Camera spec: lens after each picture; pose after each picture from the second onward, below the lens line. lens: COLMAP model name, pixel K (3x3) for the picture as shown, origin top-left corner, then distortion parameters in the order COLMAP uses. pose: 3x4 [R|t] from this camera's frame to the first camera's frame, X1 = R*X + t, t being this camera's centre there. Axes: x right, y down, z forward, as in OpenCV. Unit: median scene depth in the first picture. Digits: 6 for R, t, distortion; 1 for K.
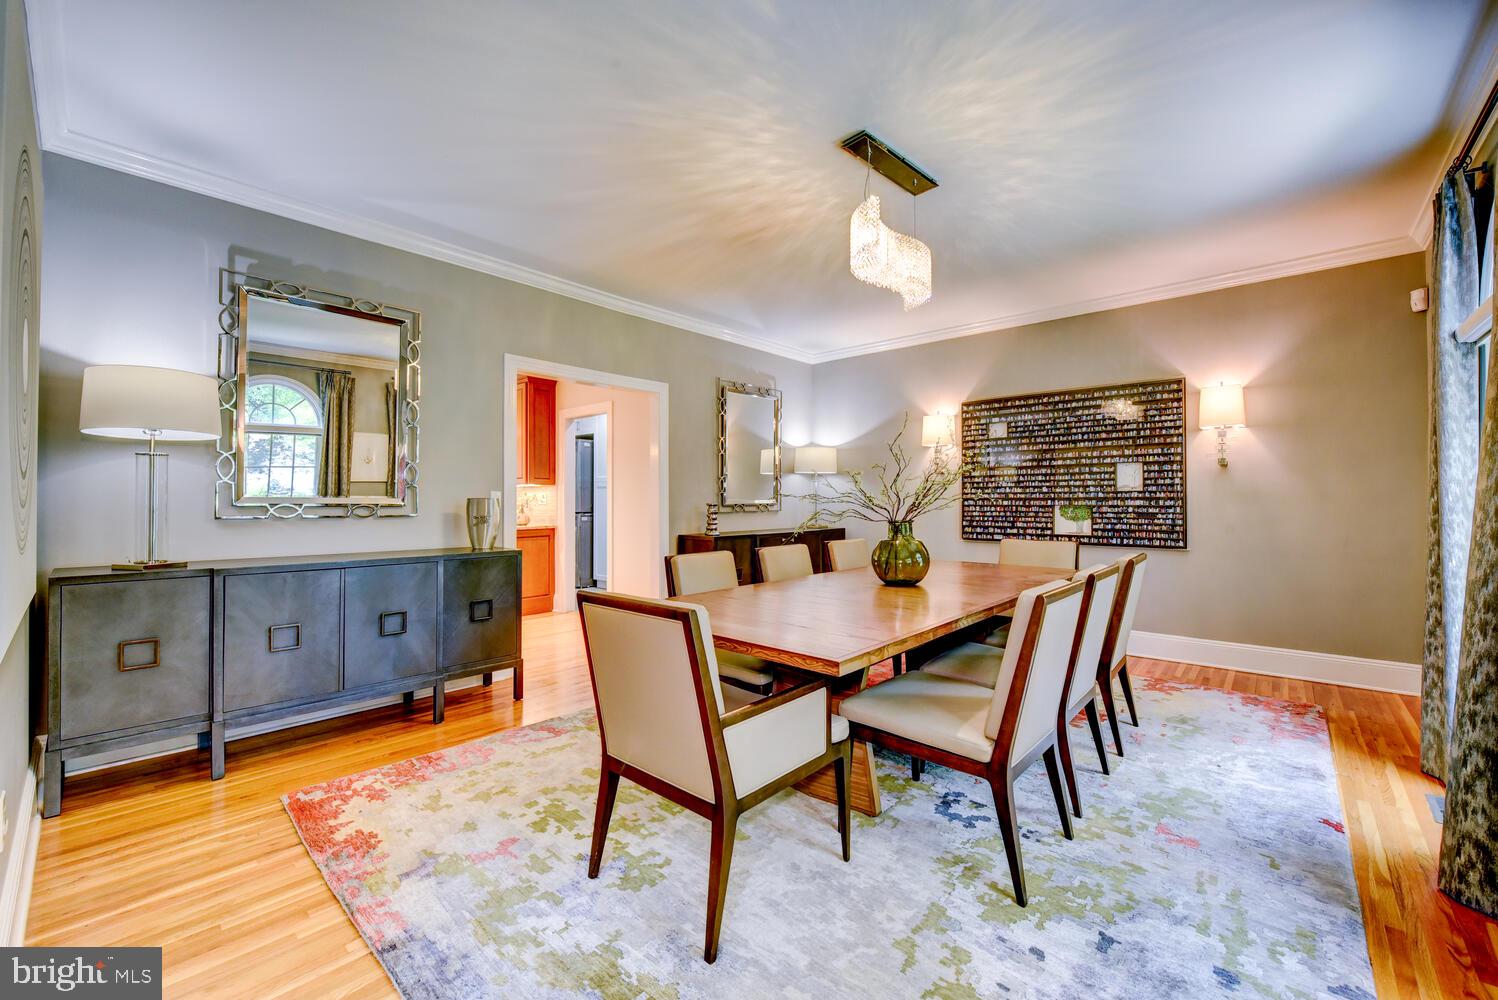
lens RADIAL K [[598.6, 0, 755.3], [0, 598.6, 501.7], [0, 0, 1]] dist [0.011653, 0.000036]
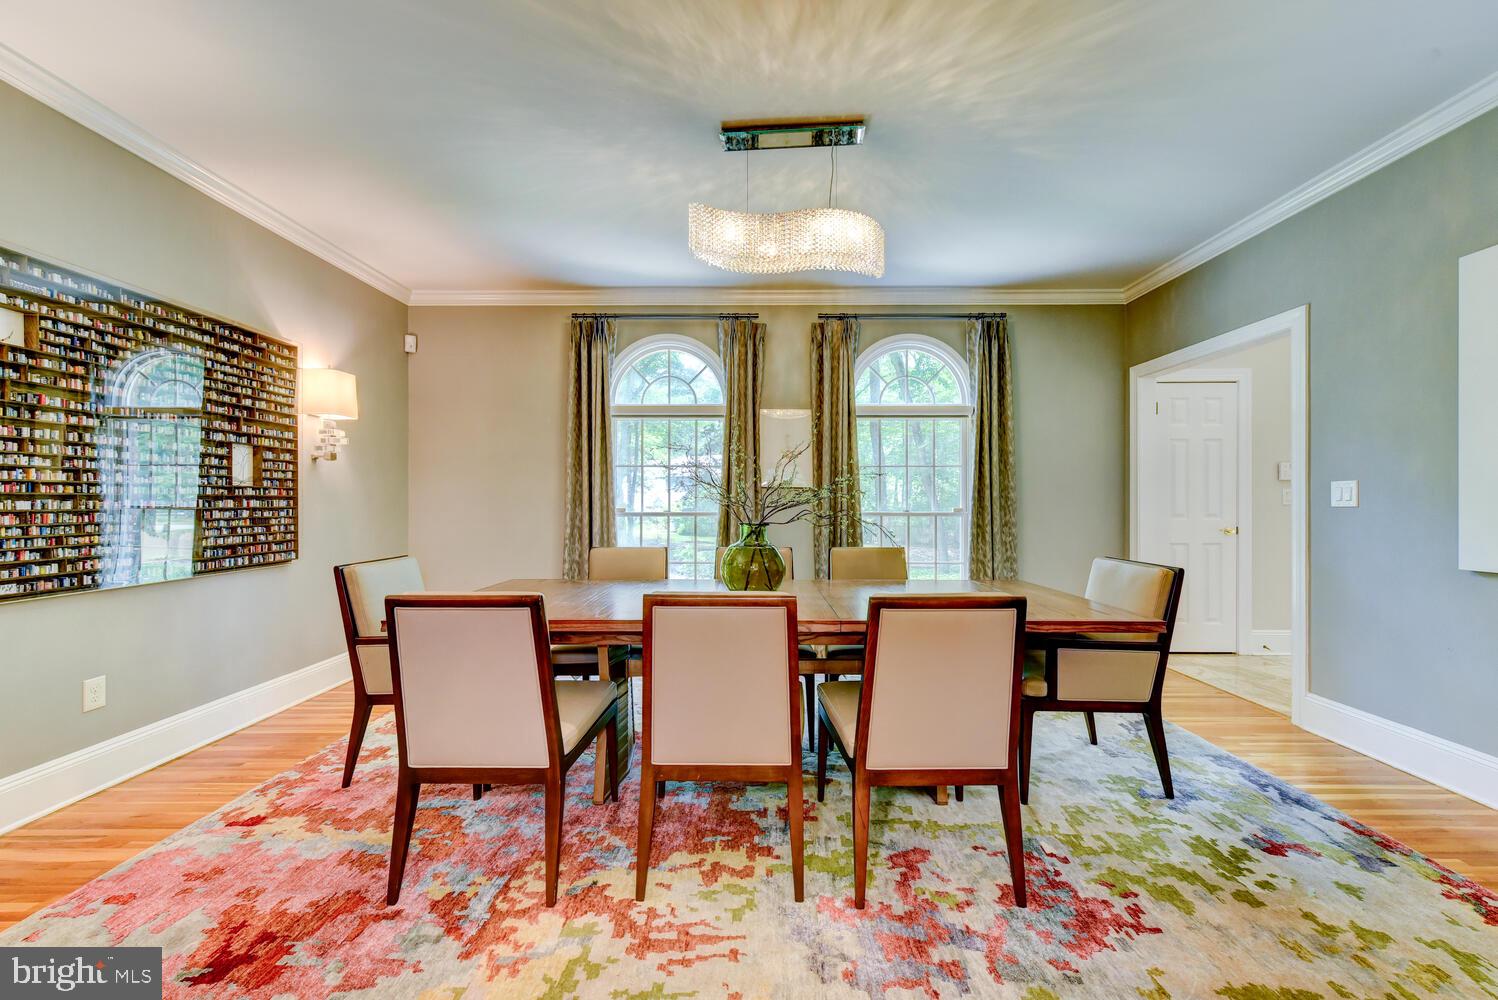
lens RADIAL K [[594.1, 0, 752.1], [0, 594.1, 500.7], [0, 0, 1]] dist [-0.012489, -0.000011]
pose [[-0.661905, -0.000570, 0.749587, -0.260590], [-0.000797, 1.000000, 0.000056, -0.002304], [-0.749587, -0.000560, -0.661906, 1.047567]]
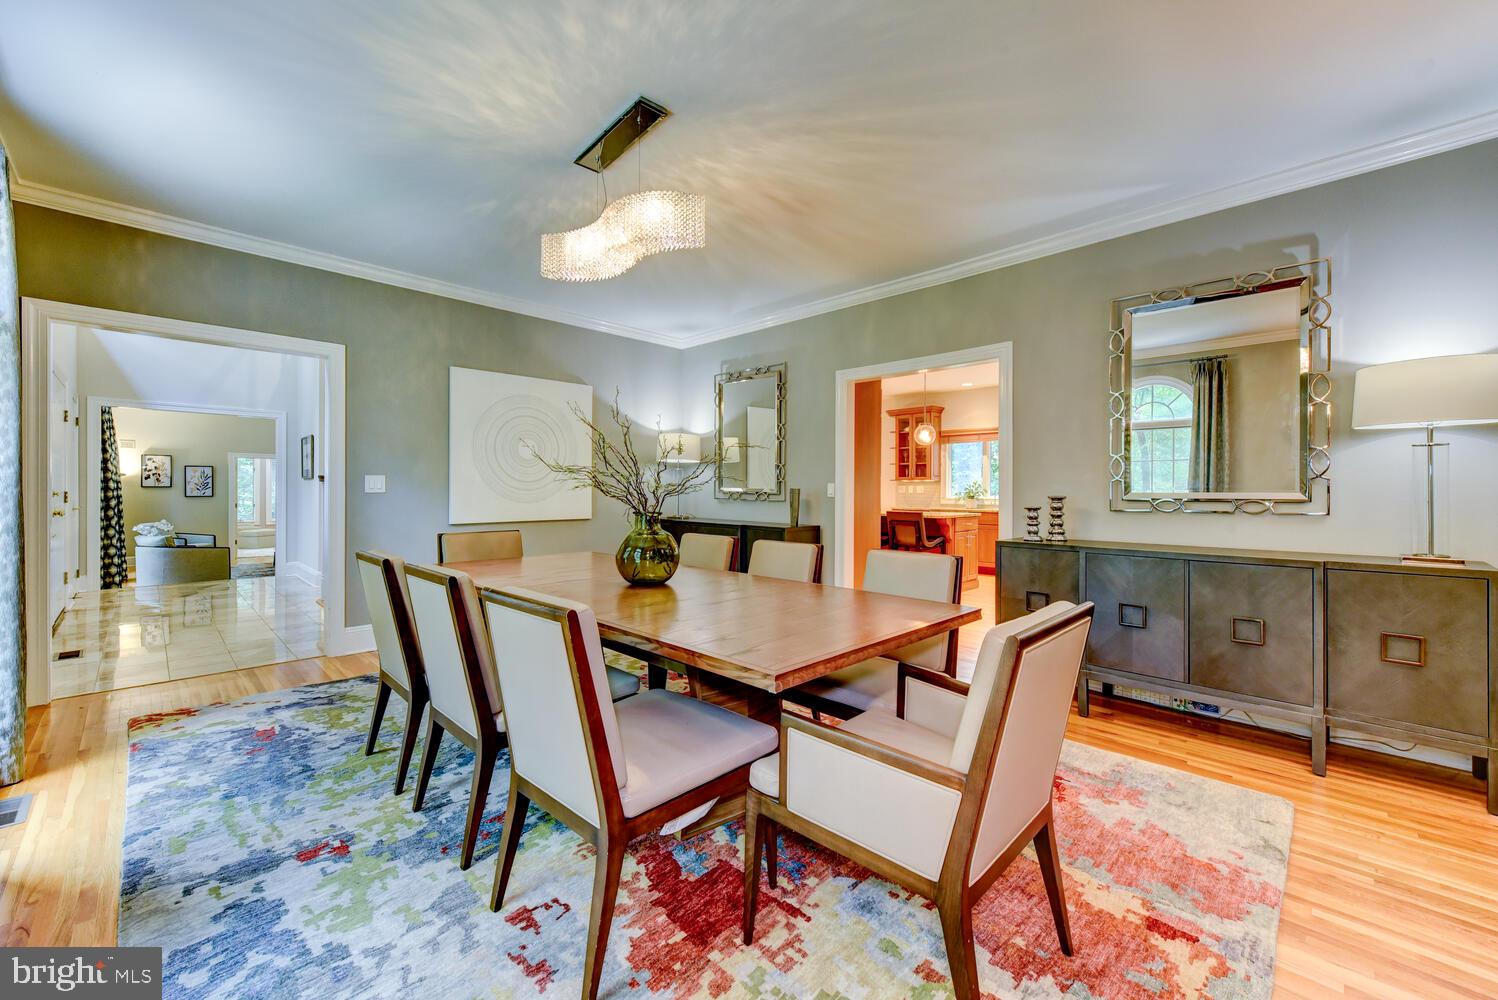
lens RADIAL K [[594.1, 0, 752.1], [0, 594.1, 500.7], [0, 0, 1]] dist [-0.012489, -0.000011]
pose [[-0.041364, 0.010940, -0.999084, 0.741030], [-0.006036, 0.999919, 0.011199, 0.003004], [0.999126, 0.006493, -0.041294, 0.801012]]
